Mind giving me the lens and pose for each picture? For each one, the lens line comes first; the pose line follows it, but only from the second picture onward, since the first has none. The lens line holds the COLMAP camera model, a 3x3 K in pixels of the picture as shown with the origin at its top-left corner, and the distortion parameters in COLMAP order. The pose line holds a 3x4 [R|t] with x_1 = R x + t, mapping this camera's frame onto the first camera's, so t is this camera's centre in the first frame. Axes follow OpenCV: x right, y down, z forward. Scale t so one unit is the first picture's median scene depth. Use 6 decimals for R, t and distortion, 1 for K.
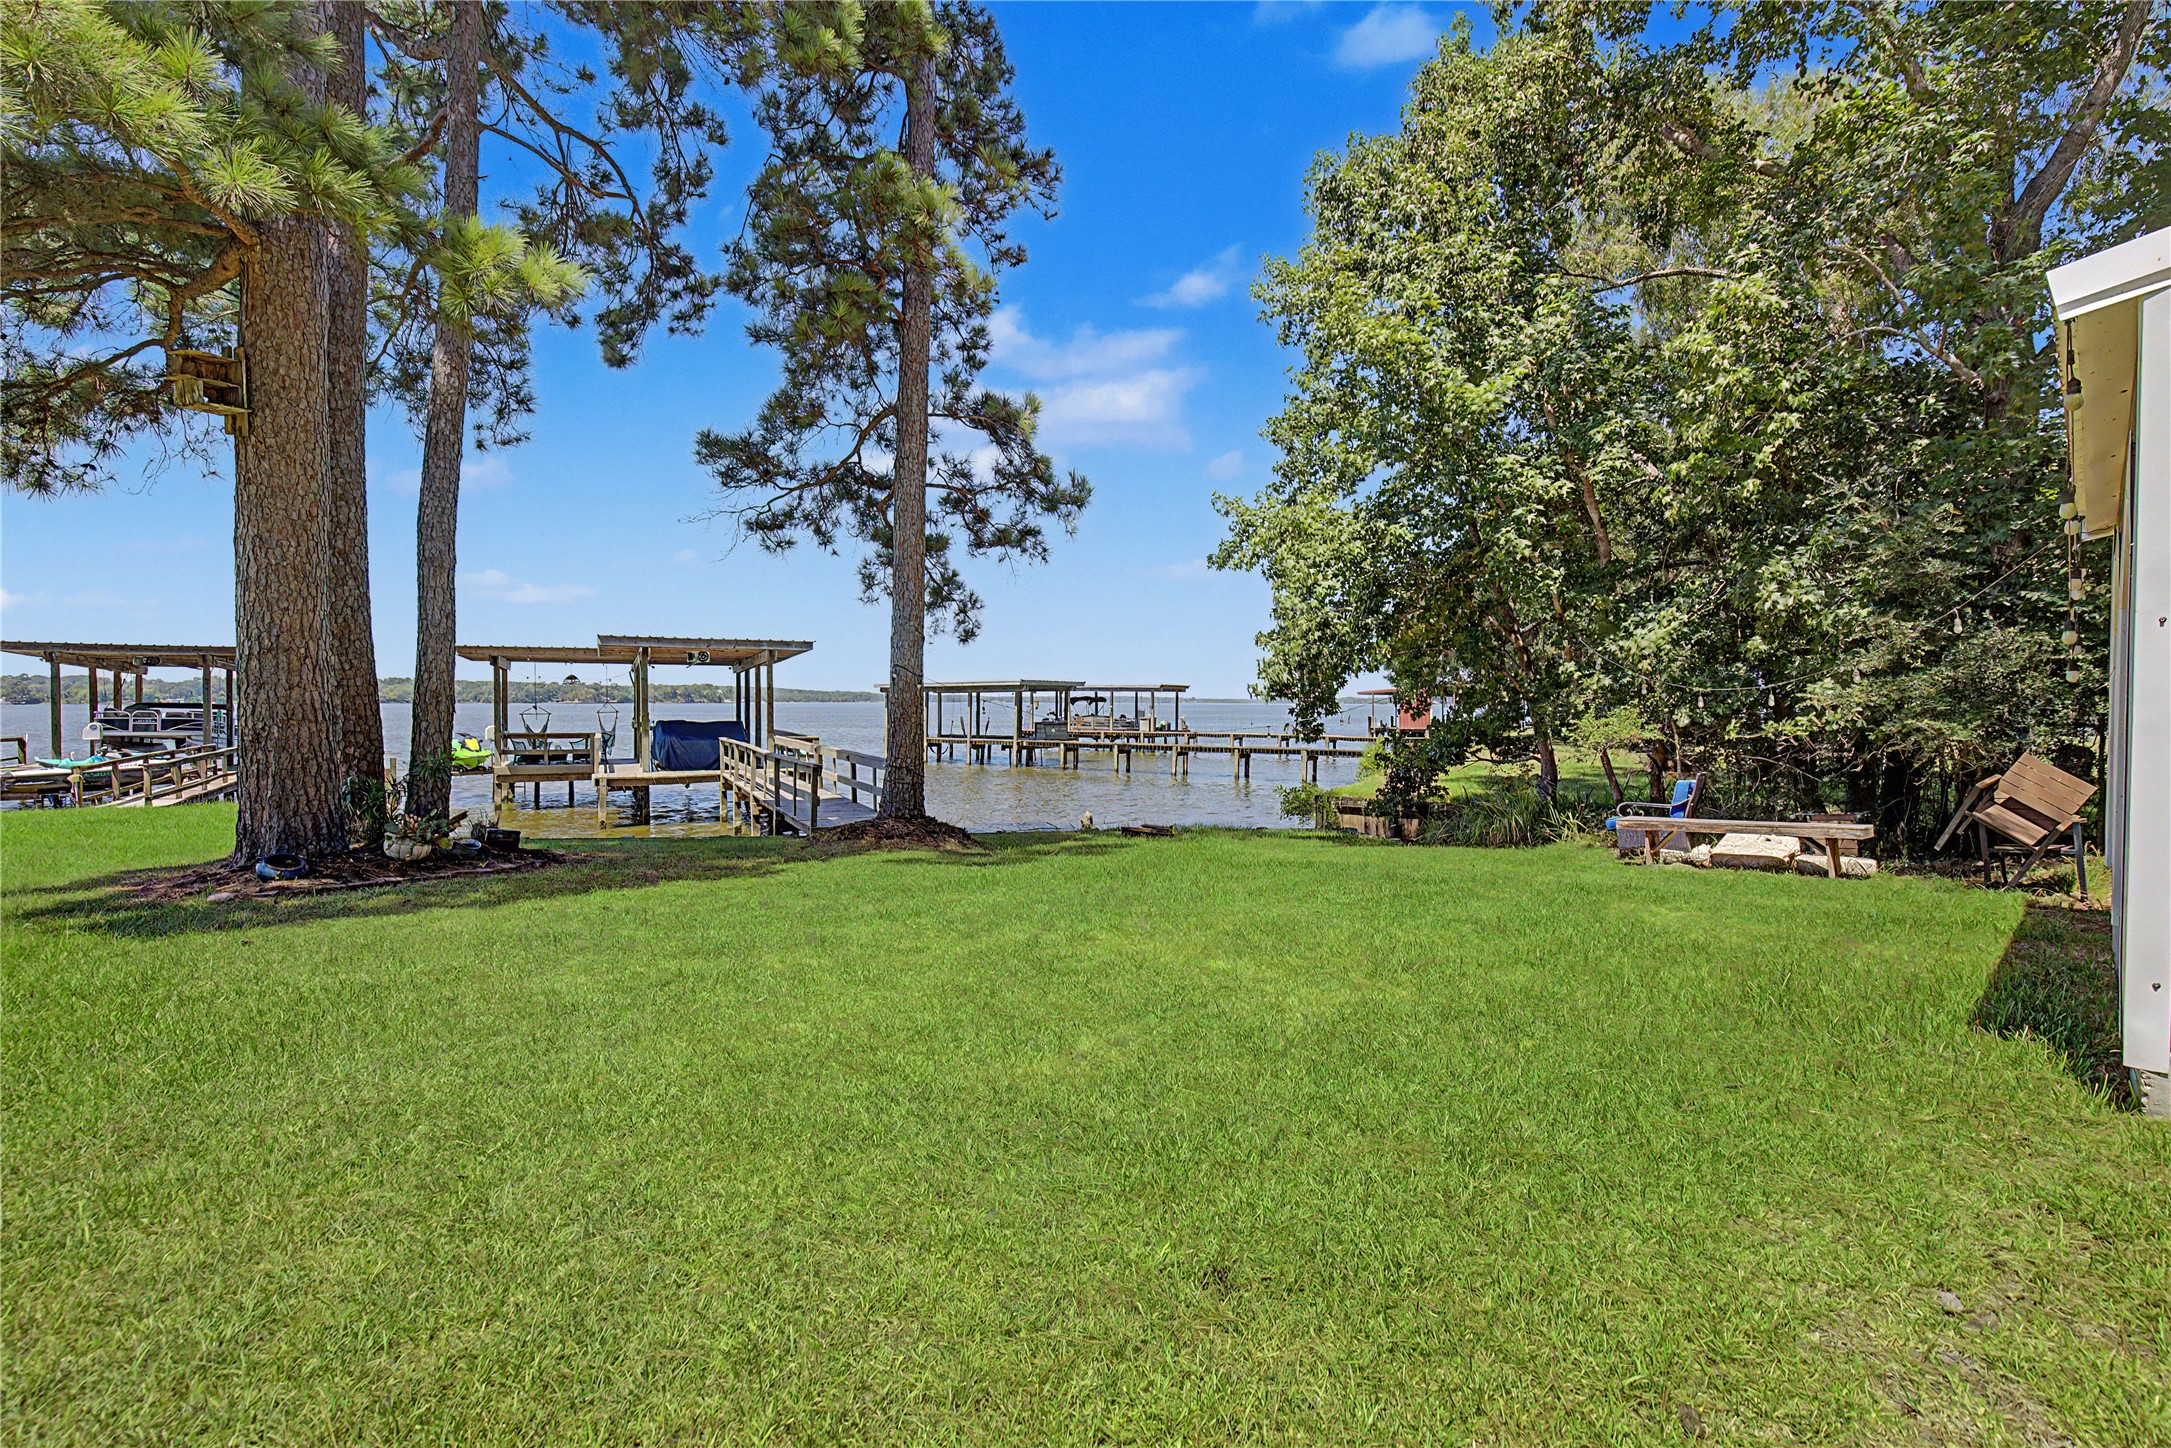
lens RADIAL K [[995.2, 0, 1084.7], [0, 995.2, 701.0], [0, 0, 1]] dist [0.001176, -0.000455]
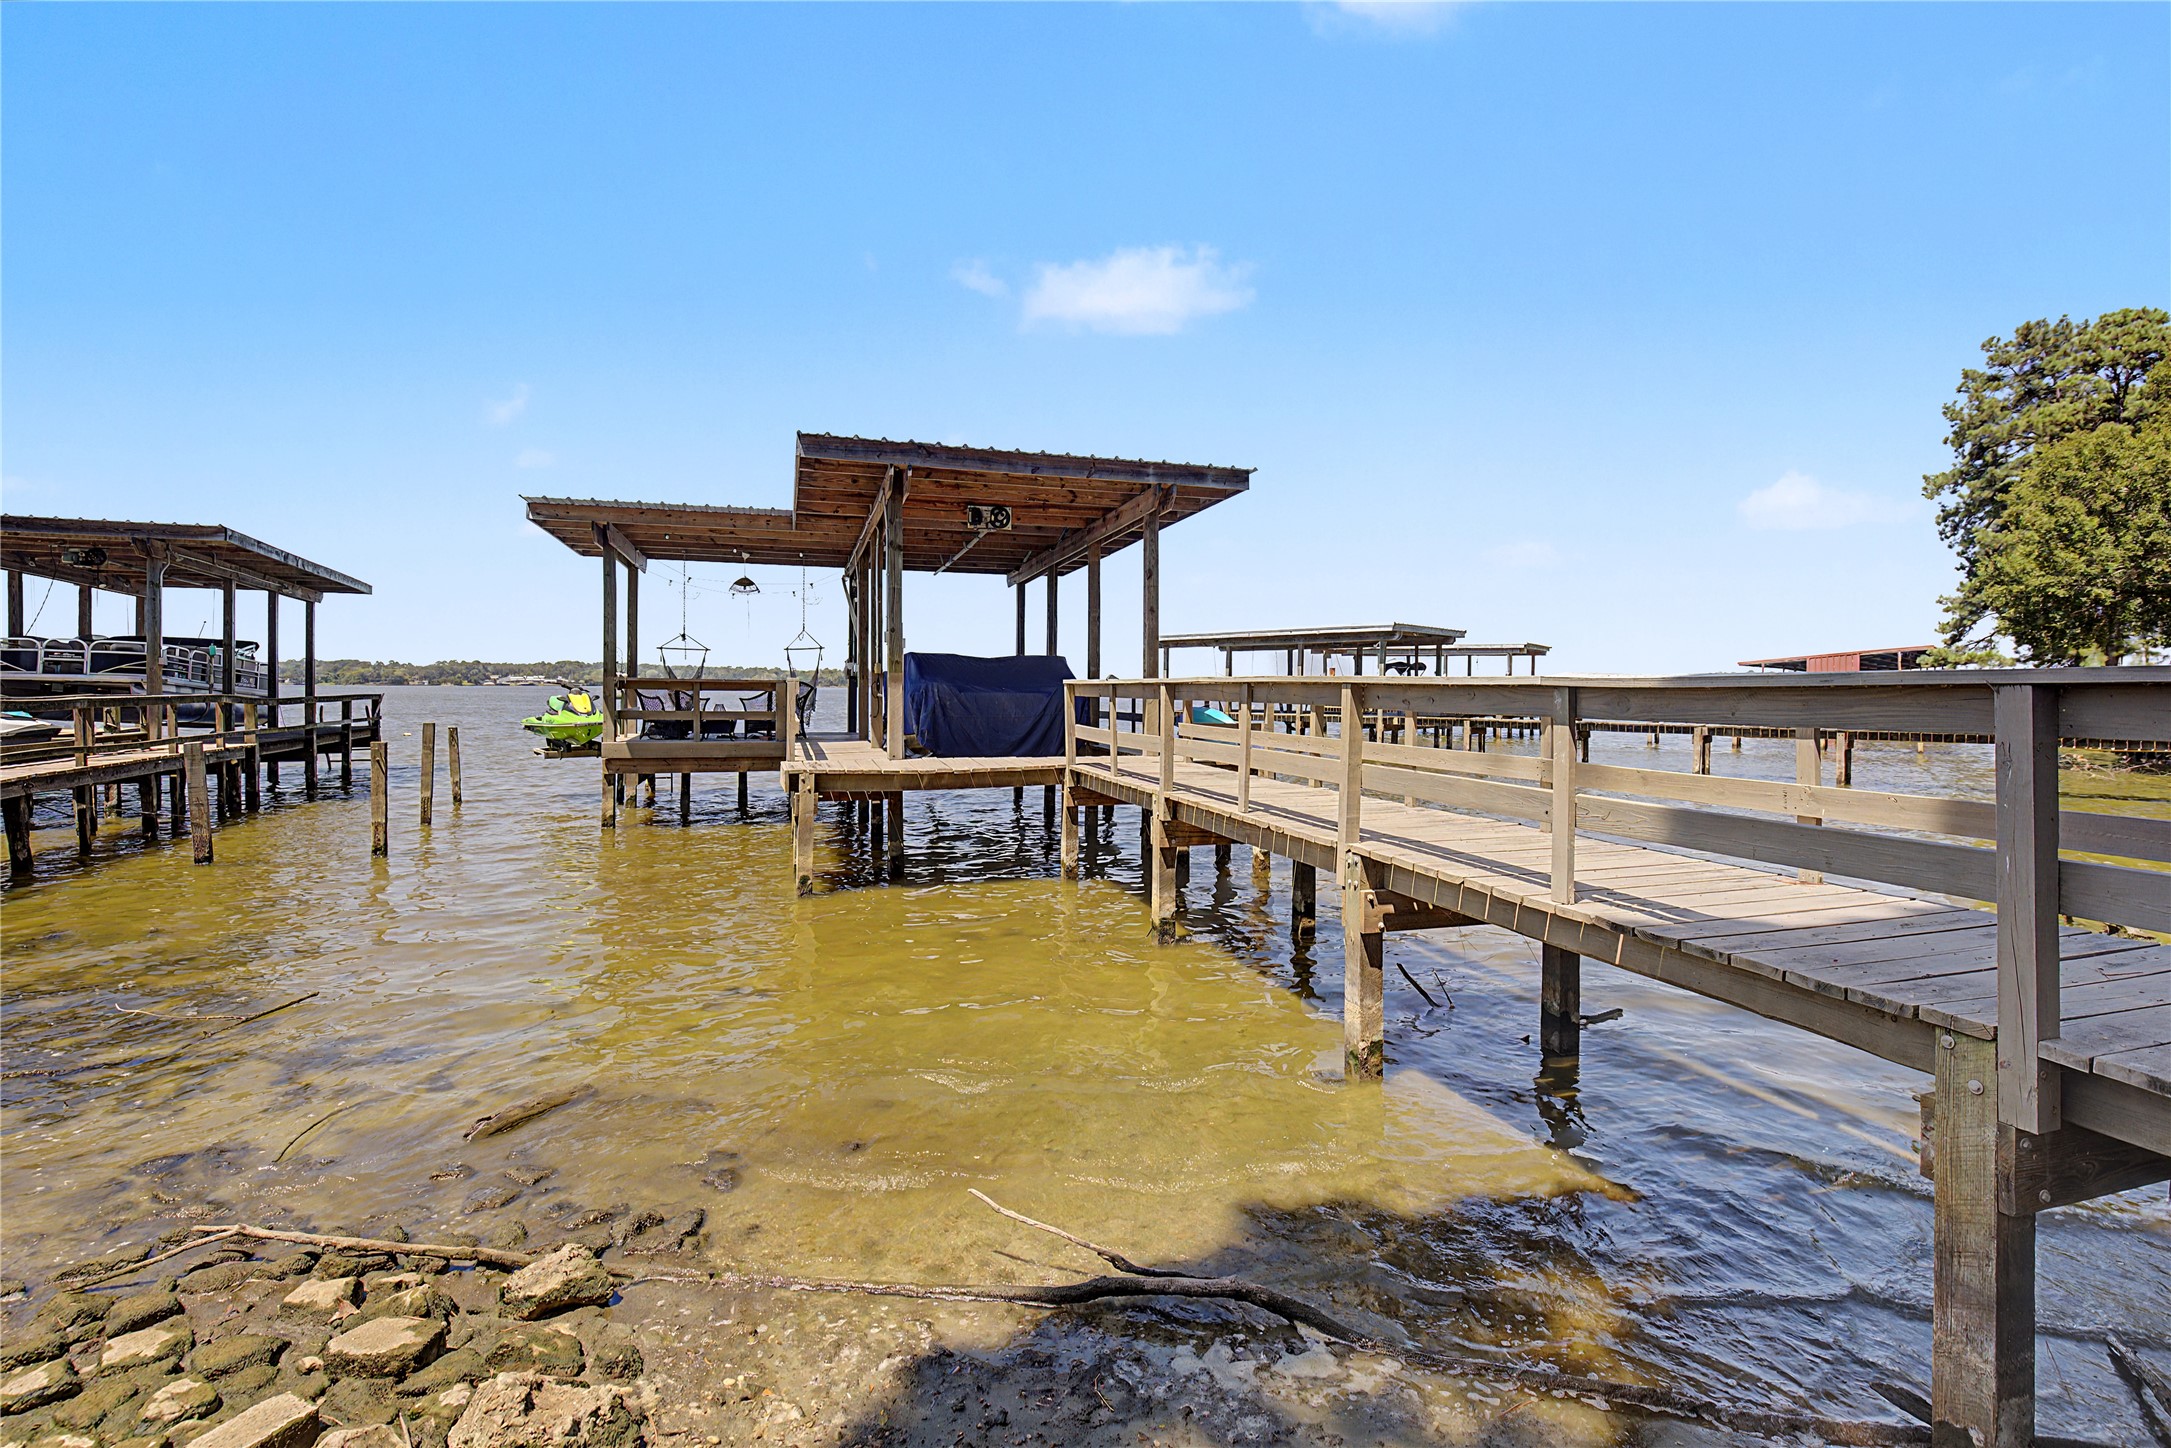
lens RADIAL K [[995.2, 0, 1084.7], [0, 995.2, 701.0], [0, 0, 1]] dist [0.001176, -0.000455]
pose [[0.987252, 0.008113, -0.158959, -0.259890], [-0.005755, 0.999867, 0.015288, 0.034396], [0.159062, -0.014178, 0.987167, 0.520763]]
